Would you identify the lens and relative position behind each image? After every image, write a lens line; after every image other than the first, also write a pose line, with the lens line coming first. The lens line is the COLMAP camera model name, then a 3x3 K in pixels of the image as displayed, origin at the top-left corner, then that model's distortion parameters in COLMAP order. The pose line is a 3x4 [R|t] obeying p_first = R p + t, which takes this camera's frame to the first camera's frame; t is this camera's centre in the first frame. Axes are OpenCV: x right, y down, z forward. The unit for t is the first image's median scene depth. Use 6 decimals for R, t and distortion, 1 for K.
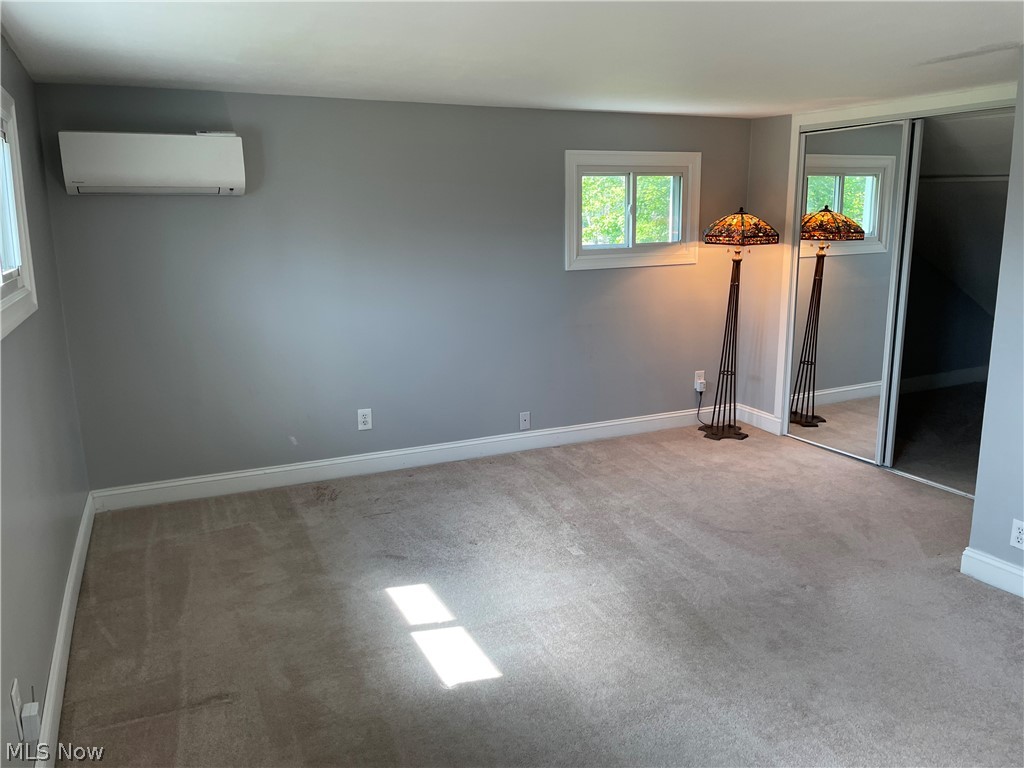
lens RADIAL K [[788.4, 0, 515.1], [0, 788.4, 382.3], [0, 0, 1]] dist [0.089292, -0.055956]
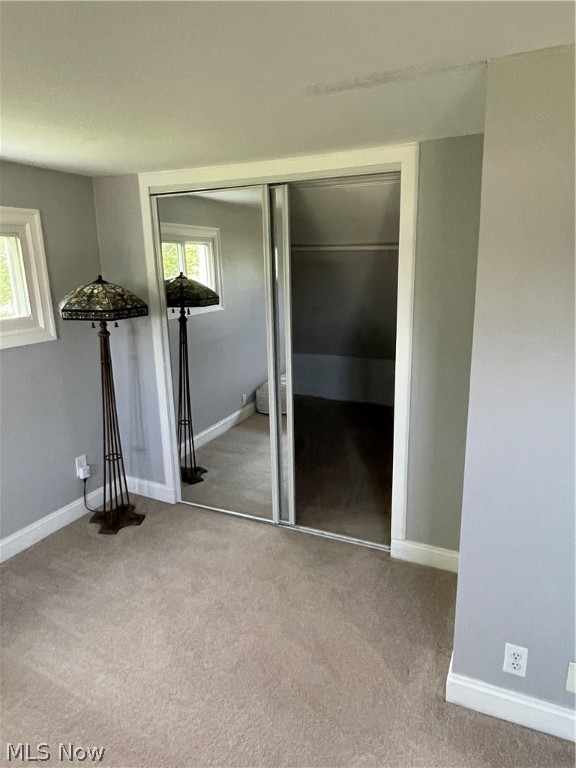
lens RADIAL K [[488.9, 0, 289.2], [0, 488.9, 377.1], [0, 0, 1]] dist [-0.010531, -0.005600]
pose [[0.778549, -0.149623, 0.609487, 0.099282], [0.145055, 0.987769, 0.057197, -0.105306], [-0.610590, 0.043878, 0.790730, 0.436096]]
